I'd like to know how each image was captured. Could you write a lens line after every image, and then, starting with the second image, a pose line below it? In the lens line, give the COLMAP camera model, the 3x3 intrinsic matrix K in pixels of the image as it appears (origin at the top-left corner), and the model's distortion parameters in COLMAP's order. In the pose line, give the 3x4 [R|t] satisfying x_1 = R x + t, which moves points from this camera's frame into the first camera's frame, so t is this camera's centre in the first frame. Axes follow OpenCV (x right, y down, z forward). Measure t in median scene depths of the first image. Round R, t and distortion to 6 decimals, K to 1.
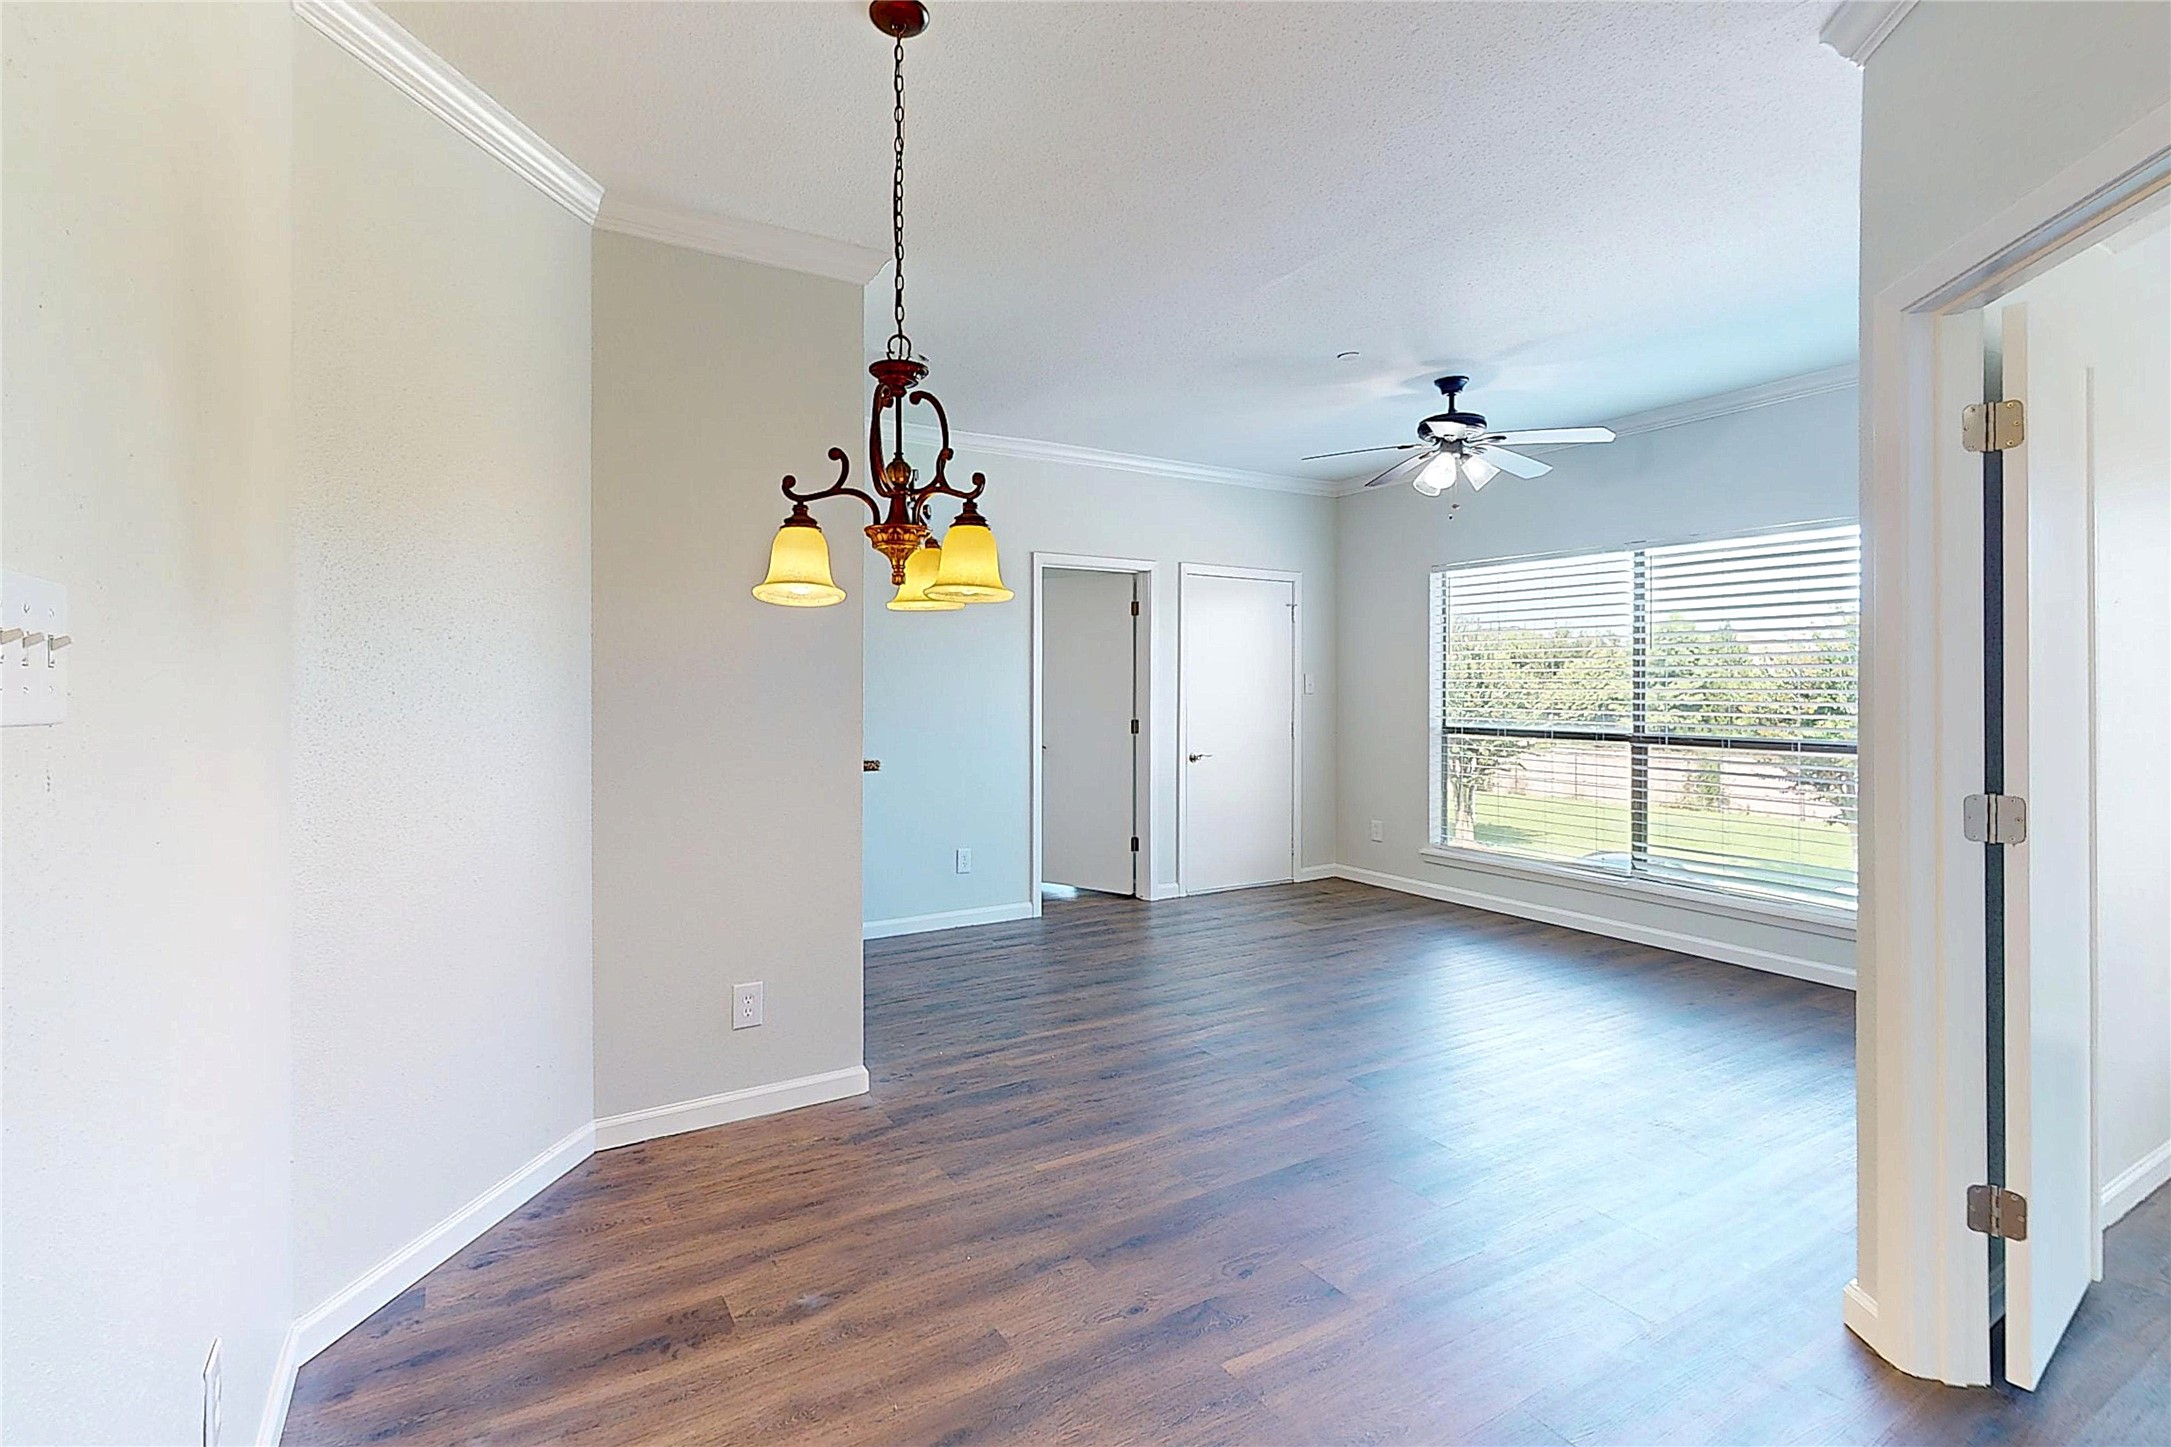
lens RADIAL K [[1011.7, 0, 1075.1], [0, 1011.7, 725.5], [0, 0, 1]] dist [0.000753, 0.000079]
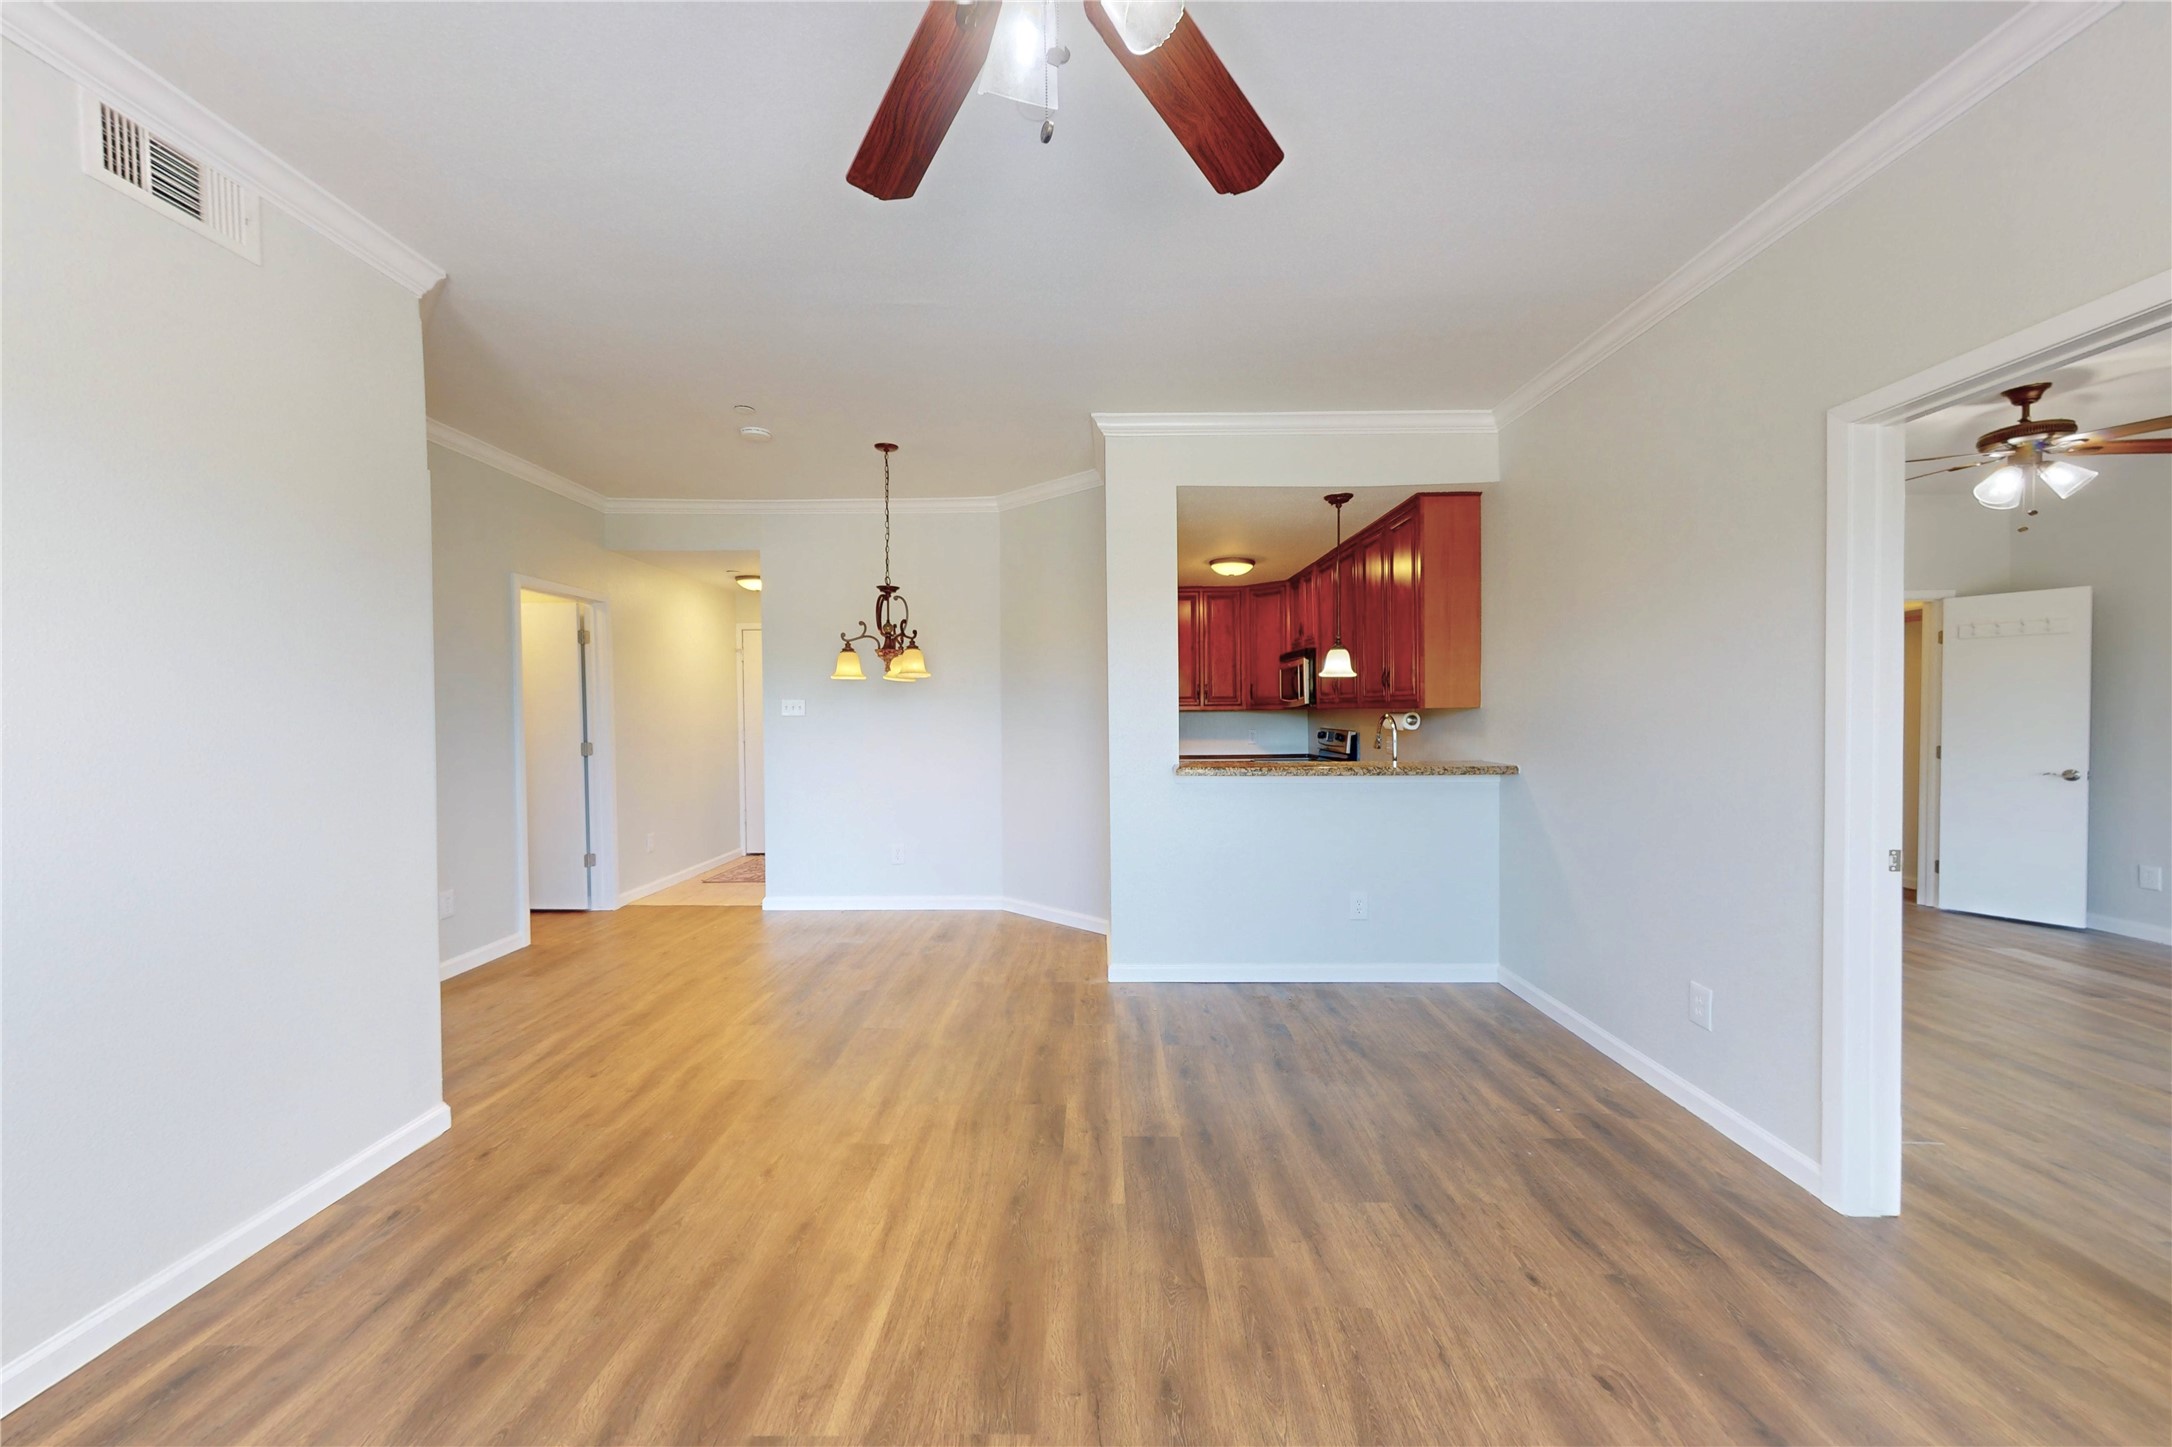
lens RADIAL K [[755.2, 0, 1086.0], [0, 755.2, 723.5], [0, 0, 1]] dist [-0.000529, -0.000034]
pose [[-0.522811, 0.019156, -0.852233, 1.084671], [-0.030094, 0.998710, 0.040909, -0.106077], [0.851917, 0.047035, -0.521560, 2.142042]]
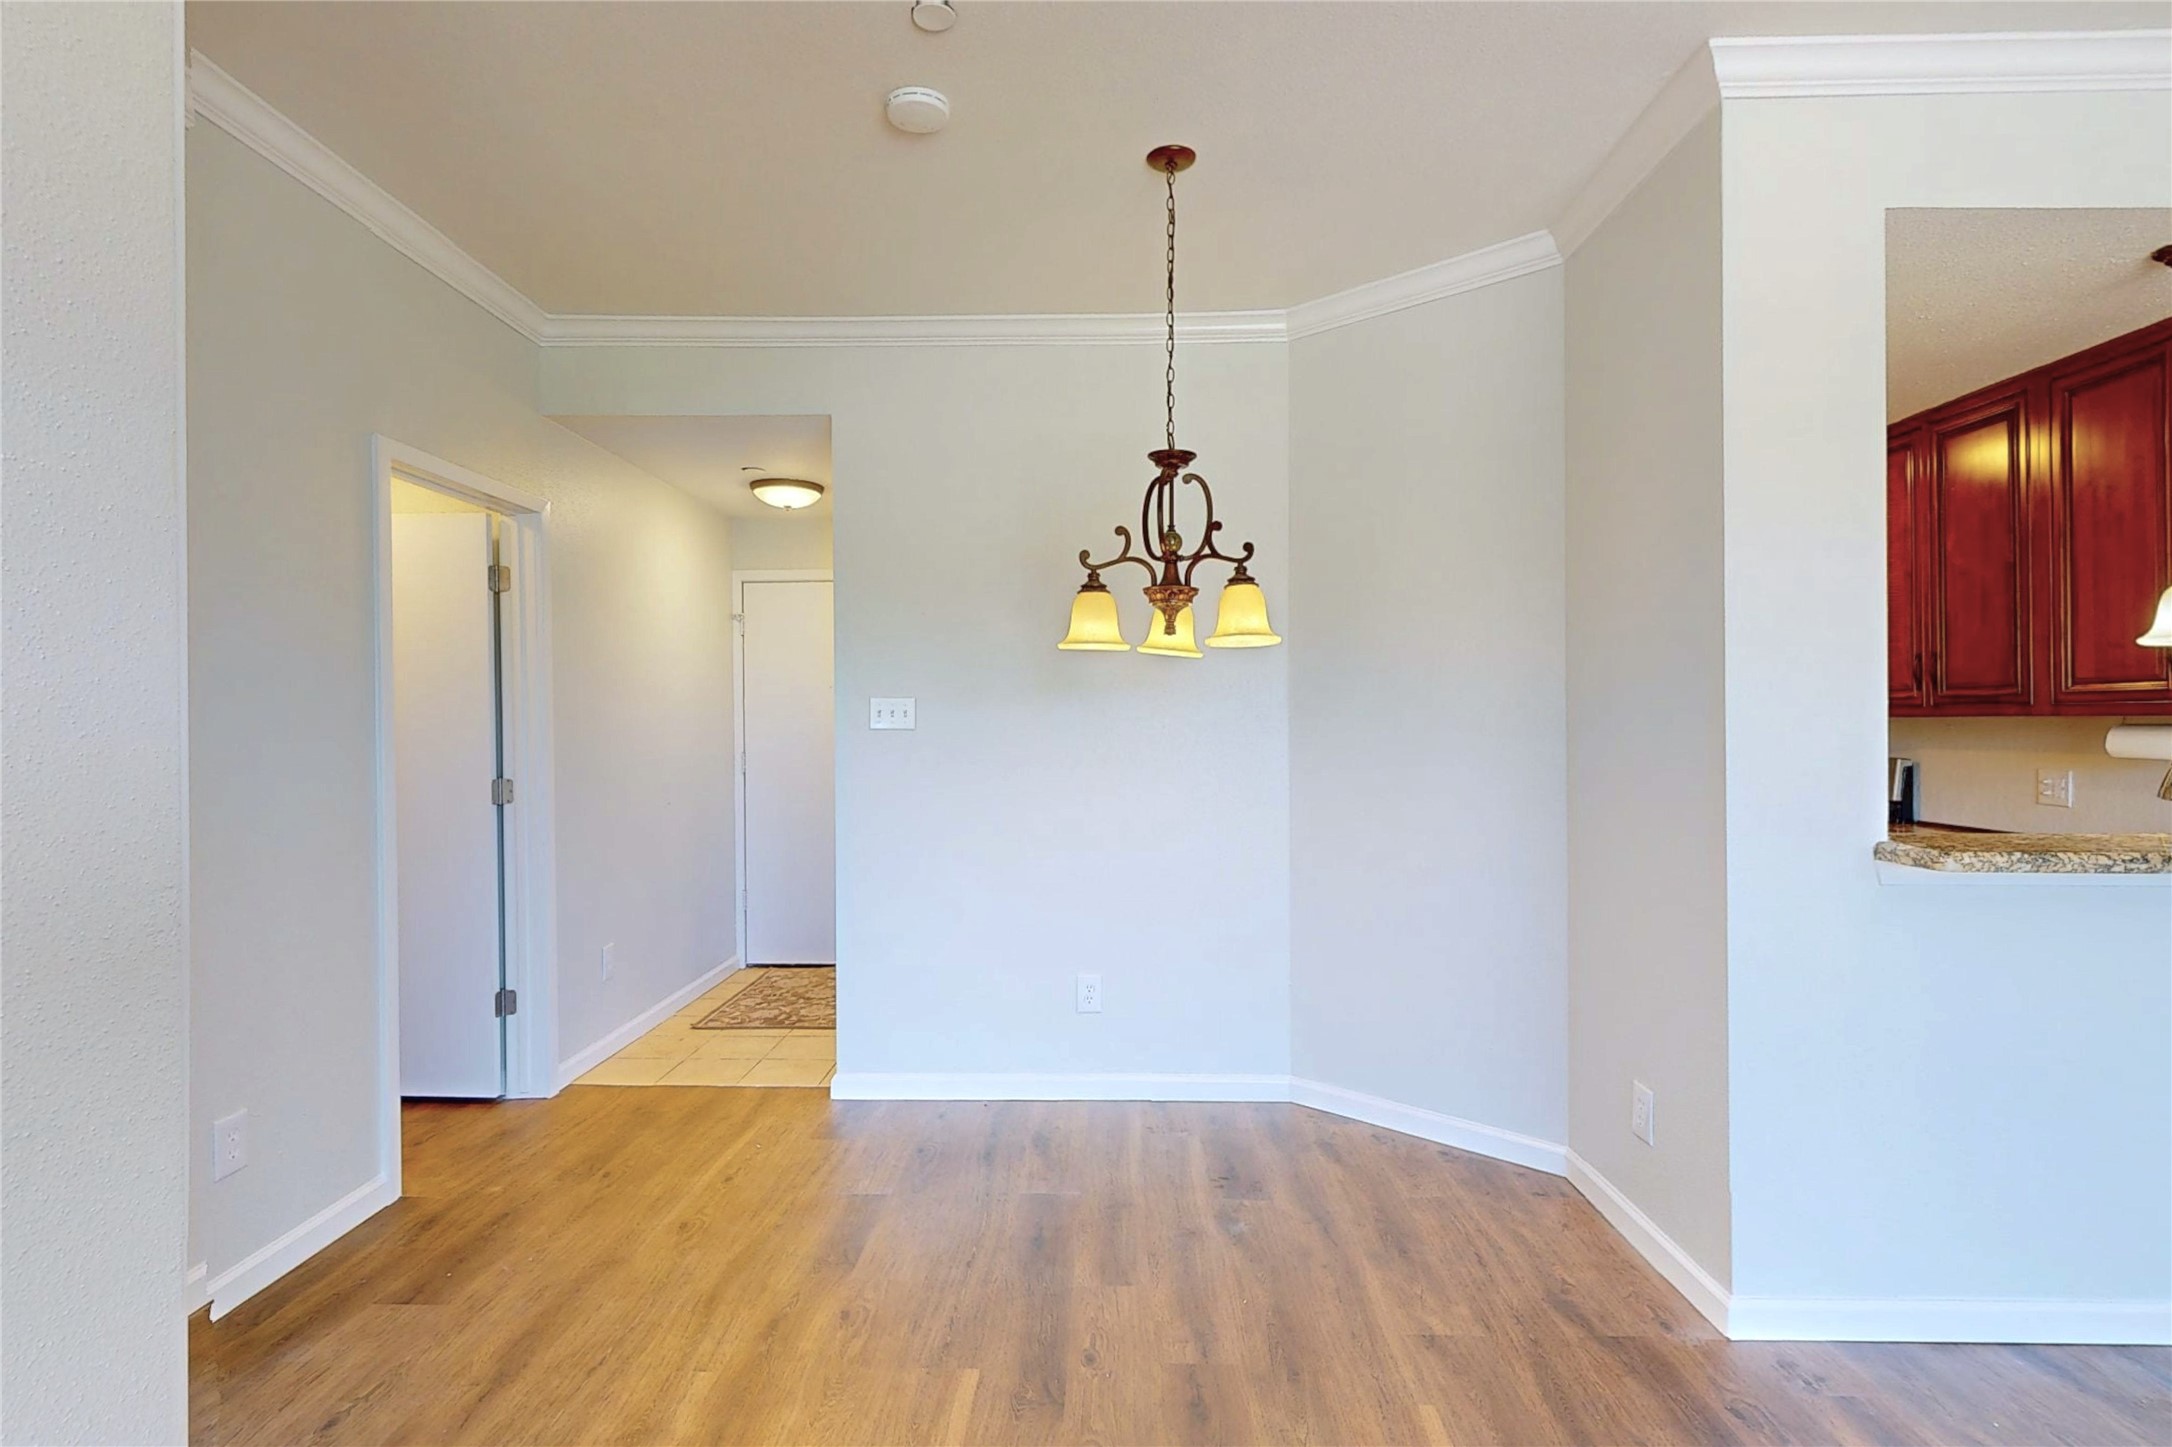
lens RADIAL K [[1012.1, 0, 1075.6], [0, 1012.1, 725.5], [0, 0, 1]] dist [0.000753, 0.000079]
pose [[-0.535008, 0.006009, -0.844826, 0.820313], [-0.031300, 0.999147, 0.026928, -0.069219], [0.844267, 0.040850, -0.534363, 1.348634]]
